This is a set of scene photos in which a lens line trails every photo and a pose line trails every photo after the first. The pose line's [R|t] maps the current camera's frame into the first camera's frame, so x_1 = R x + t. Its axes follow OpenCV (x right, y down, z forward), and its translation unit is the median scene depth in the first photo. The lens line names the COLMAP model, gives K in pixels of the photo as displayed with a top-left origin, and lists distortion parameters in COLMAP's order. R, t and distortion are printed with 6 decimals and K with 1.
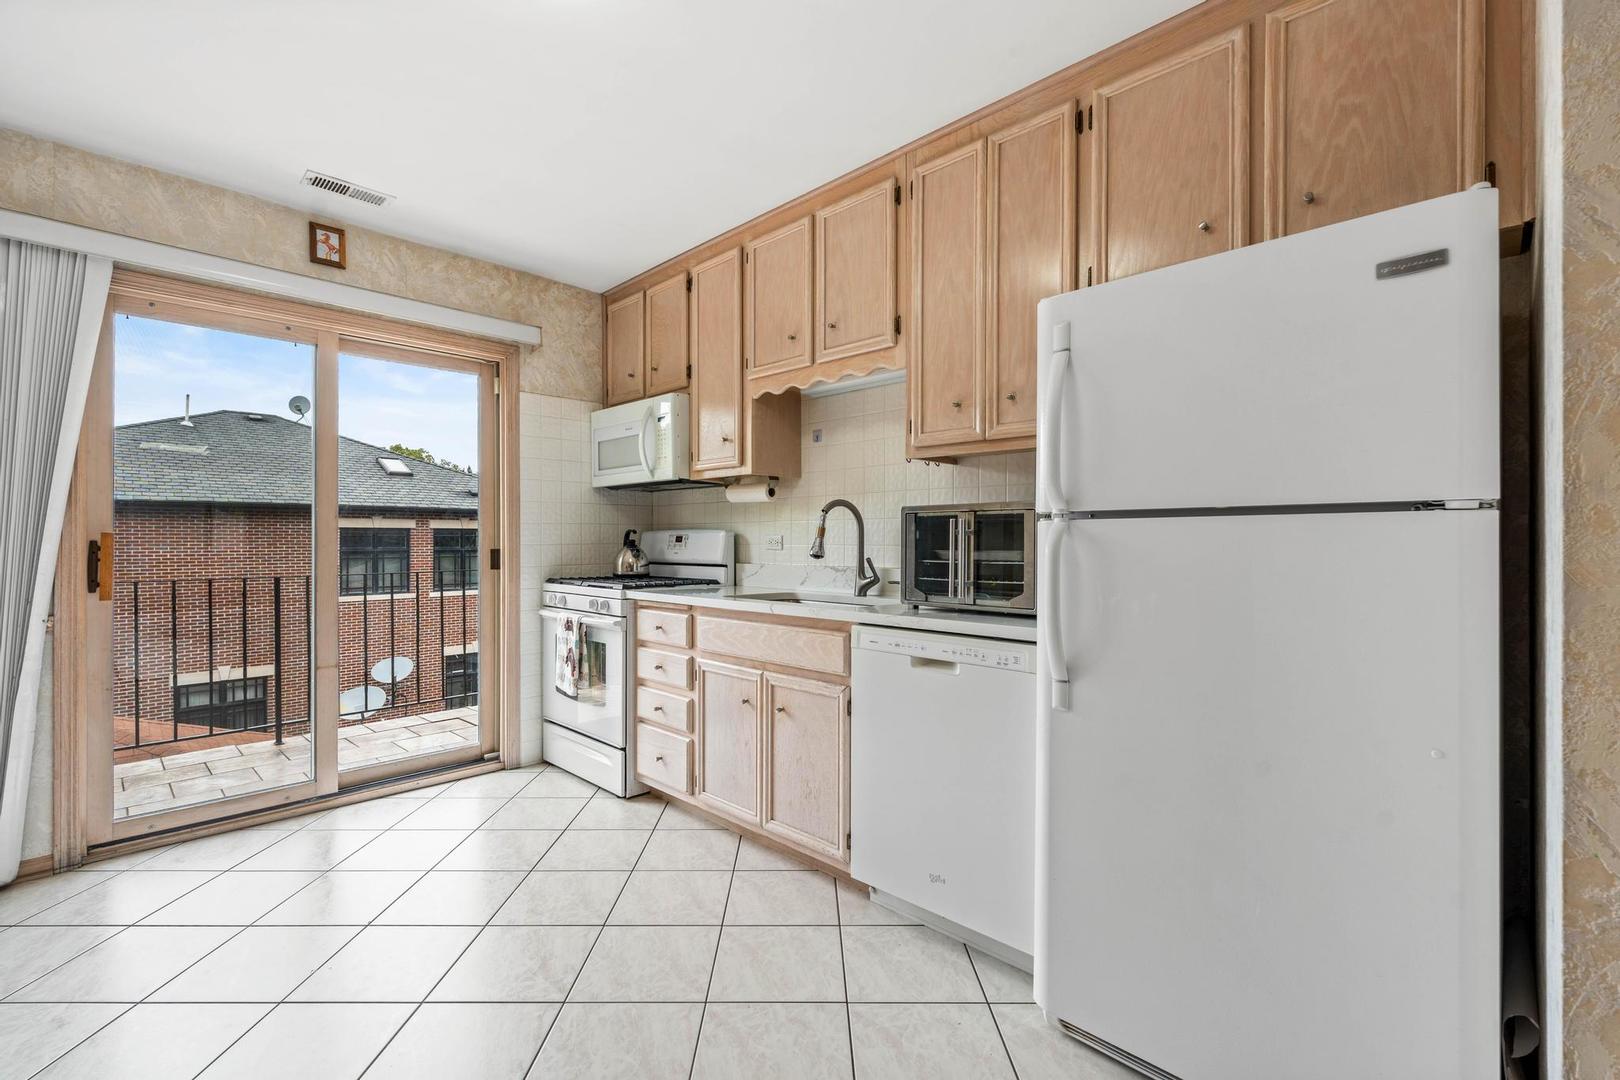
lens RADIAL K [[712.9, 0, 810.2], [0, 712.9, 537.1], [0, 0, 1]] dist [-0.001752, -0.000557]
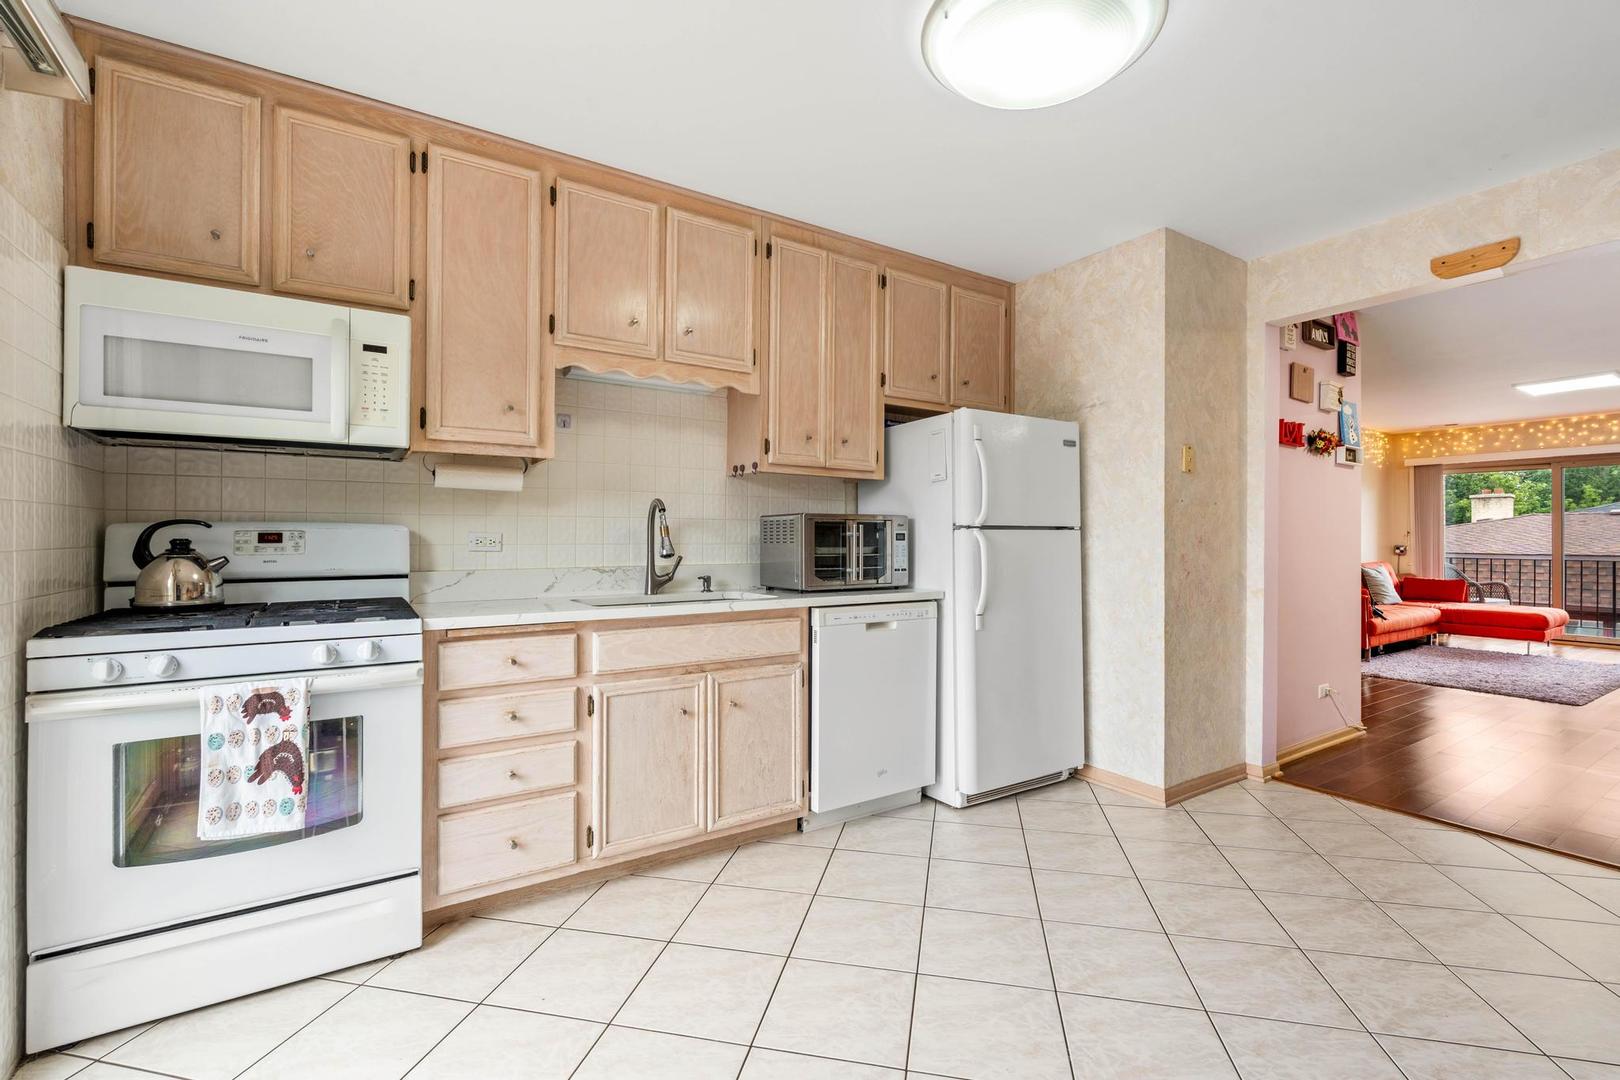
lens RADIAL K [[712.9, 0, 814.6], [0, 712.9, 535.1], [0, 0, 1]] dist [-0.001752, -0.000557]
pose [[0.210774, 0.004744, 0.977523, -0.820971], [-0.005278, 0.999979, -0.003715, 0.000487], [-0.977521, -0.004376, 0.210795, 0.533091]]
